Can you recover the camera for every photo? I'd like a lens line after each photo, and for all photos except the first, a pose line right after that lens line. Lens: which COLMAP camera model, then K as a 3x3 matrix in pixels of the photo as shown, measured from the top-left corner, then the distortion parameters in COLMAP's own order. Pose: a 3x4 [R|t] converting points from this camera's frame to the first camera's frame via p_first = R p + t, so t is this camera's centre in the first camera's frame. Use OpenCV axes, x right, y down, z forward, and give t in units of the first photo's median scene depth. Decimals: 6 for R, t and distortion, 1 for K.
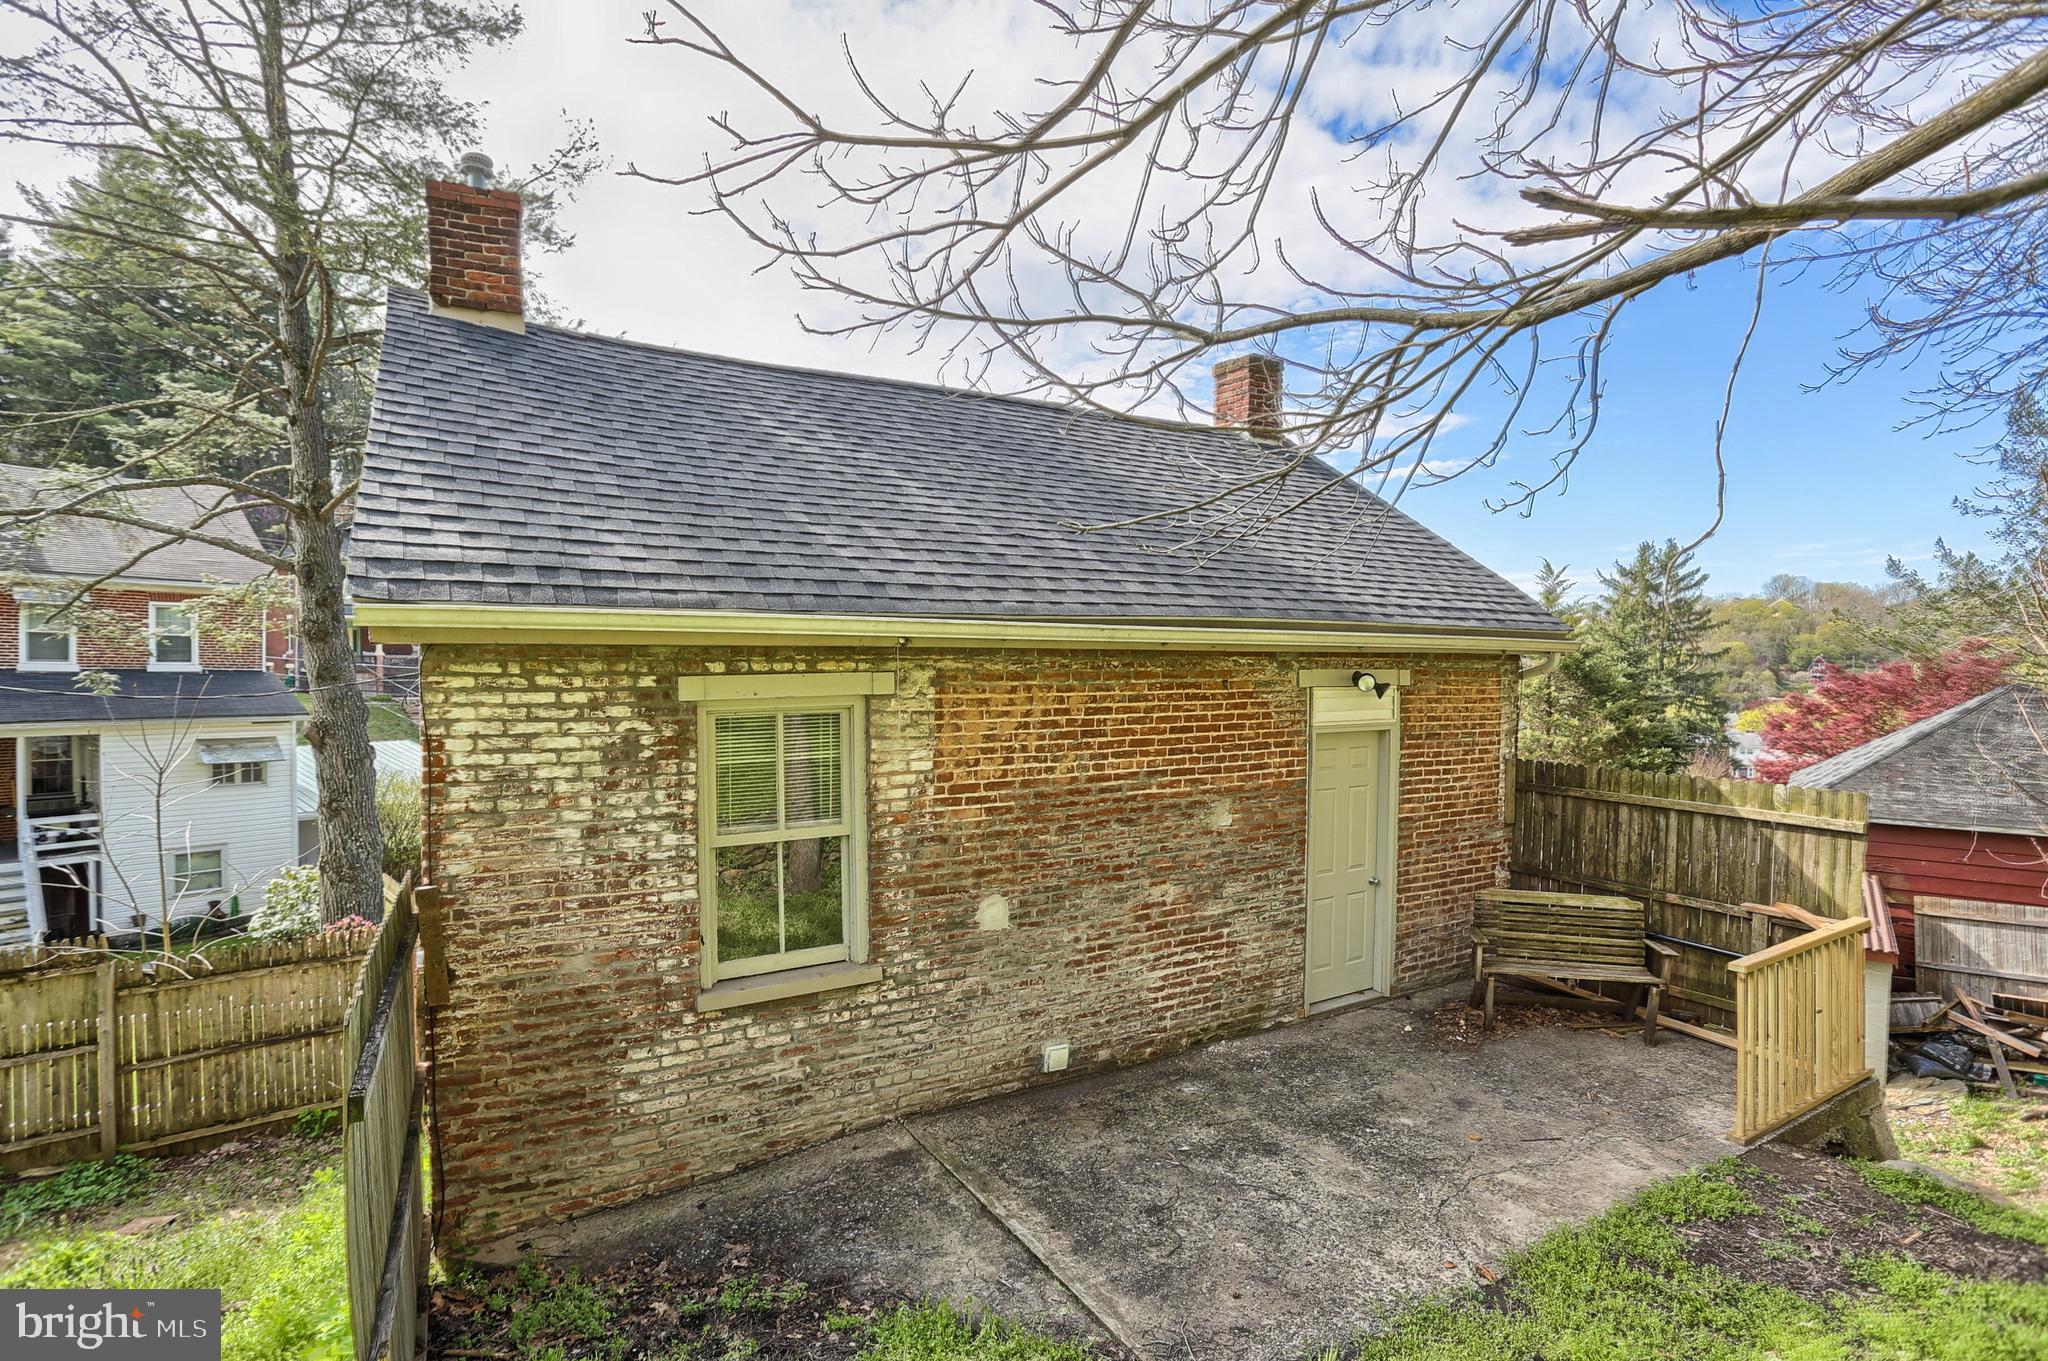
lens RADIAL K [[995.5, 0, 1016.6], [0, 995.5, 674.6], [0, 0, 1]] dist [-0.078853, 0.039560]
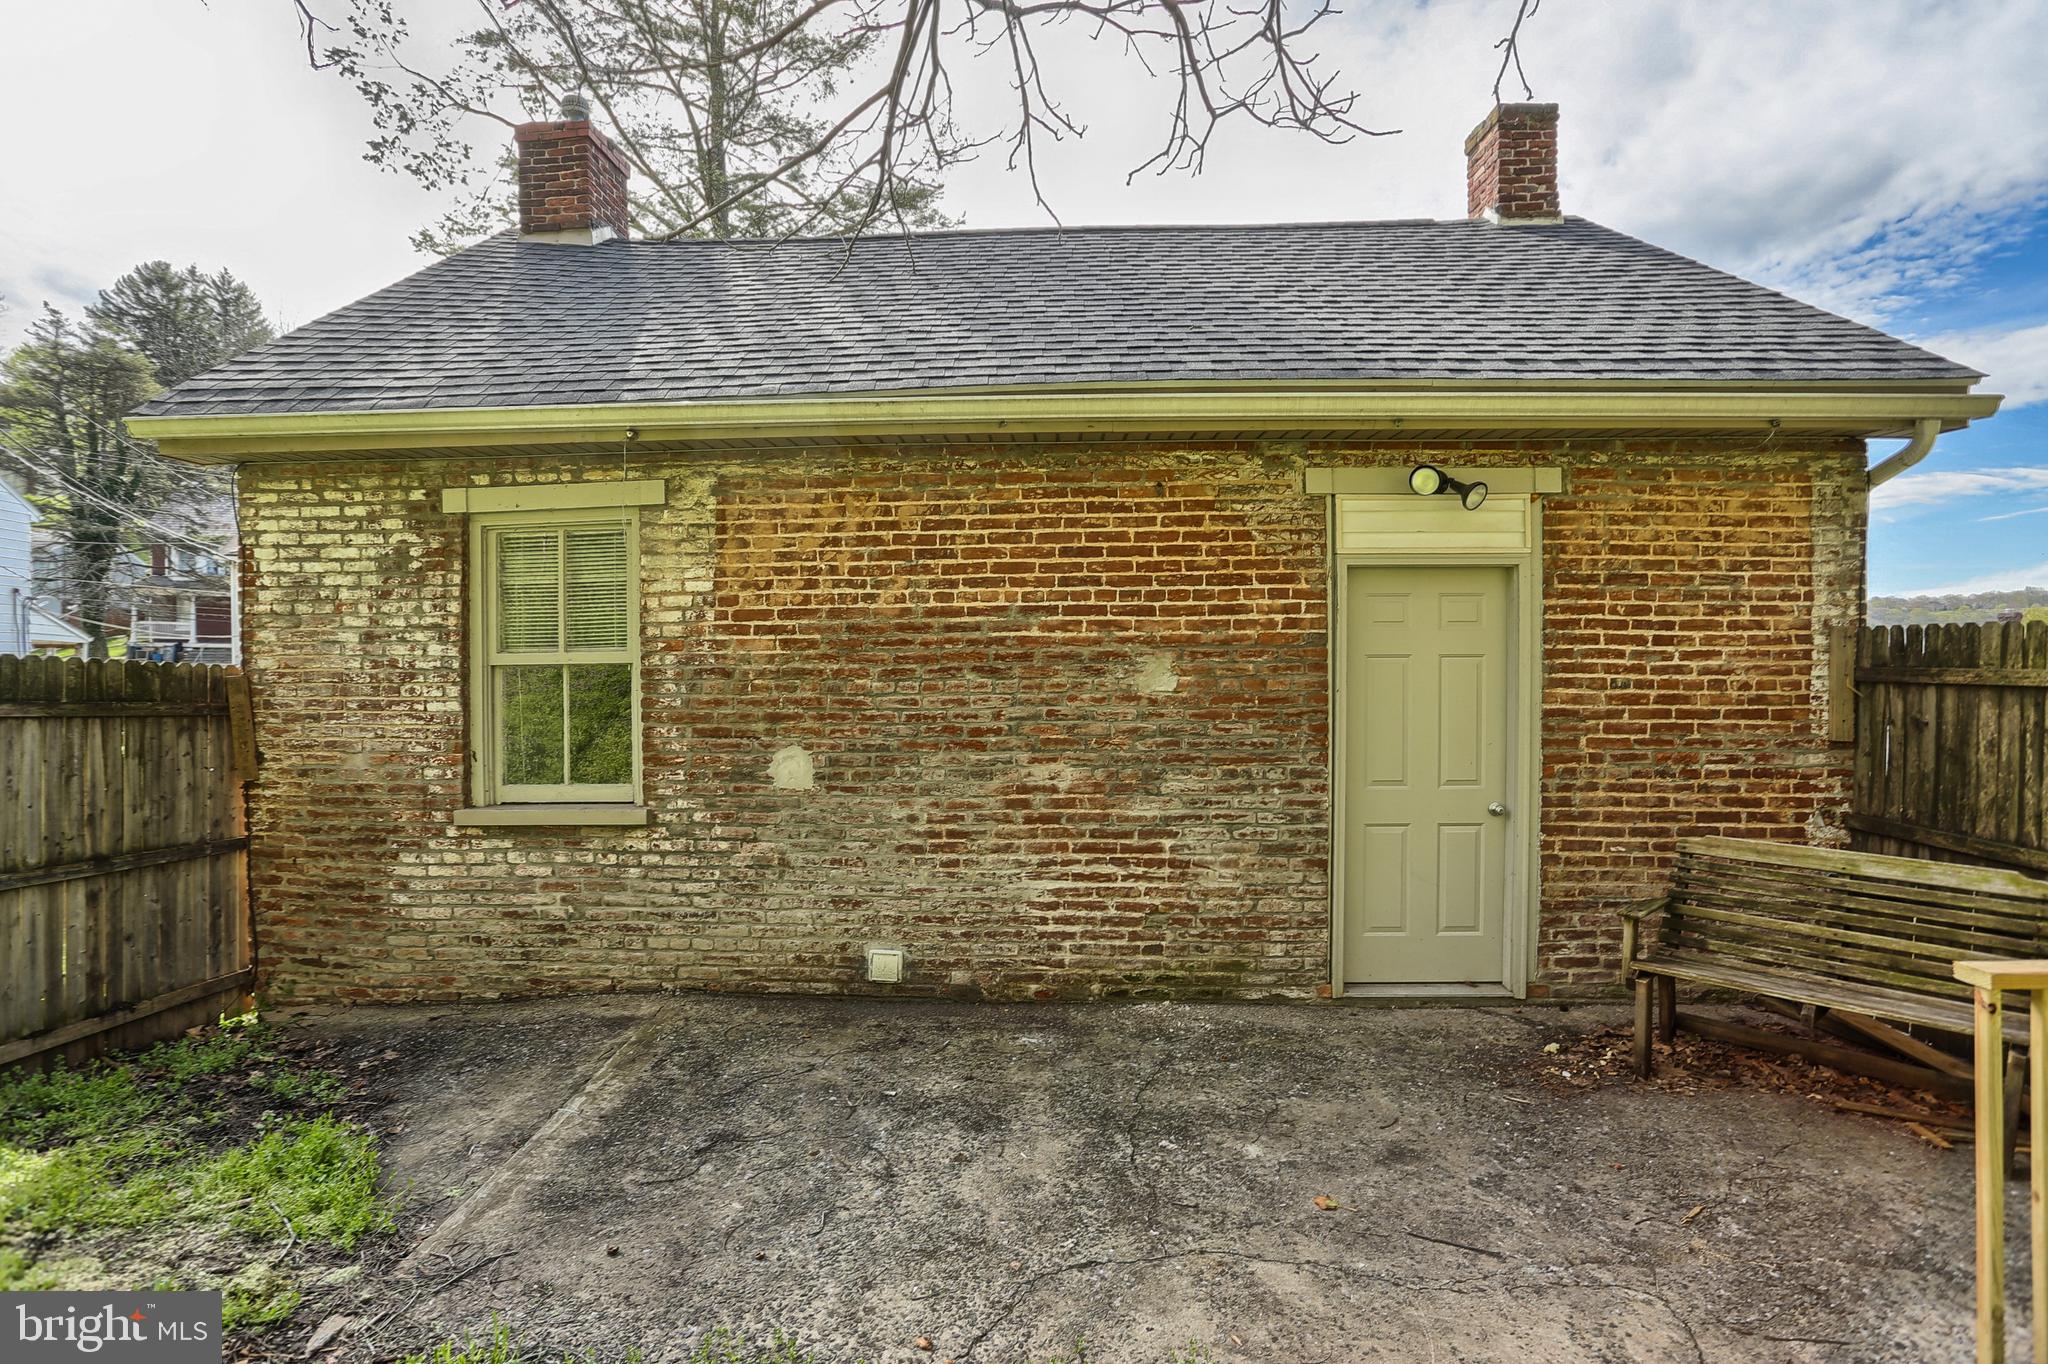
lens RADIAL K [[995.5, 0, 1016.6], [0, 995.5, 676.1], [0, 0, 1]] dist [-0.078853, 0.039560]
pose [[0.839059, -0.003192, -0.544032, 0.574625], [0.000544, 0.999987, -0.005027, 0.165081], [0.544041, 0.003922, 0.839050, 0.400510]]
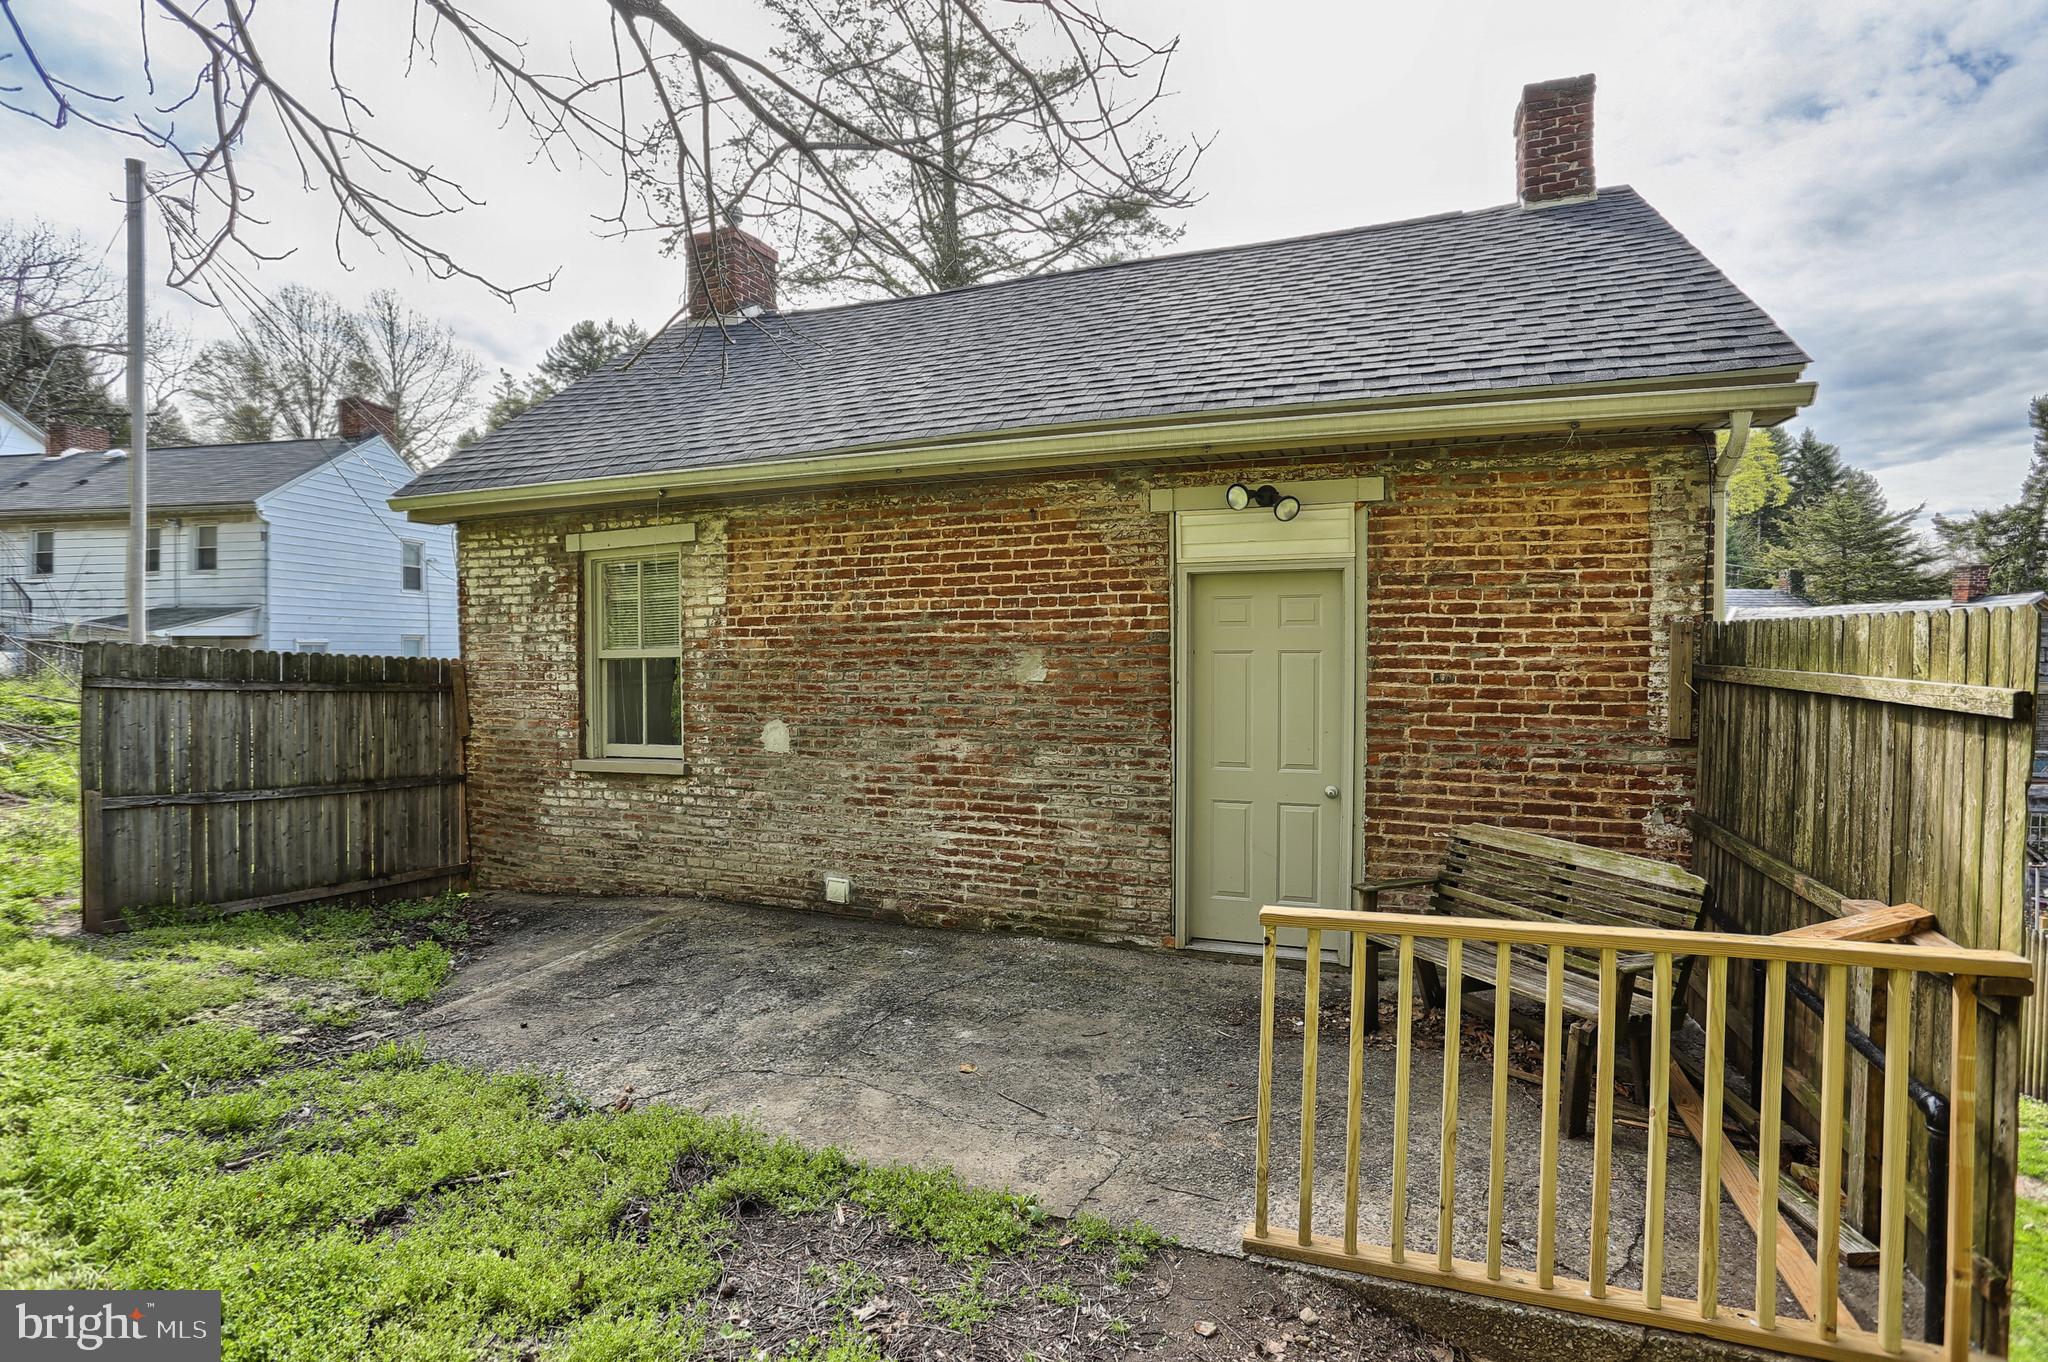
lens RADIAL K [[995.5, 0, 1016.6], [0, 995.5, 675.1], [0, 0, 1]] dist [-0.078853, 0.039560]
pose [[0.619382, 0.010121, -0.785024, 0.988334], [-0.003665, 0.999943, 0.010000, 0.157662], [0.785081, -0.003316, 0.619384, 0.519817]]
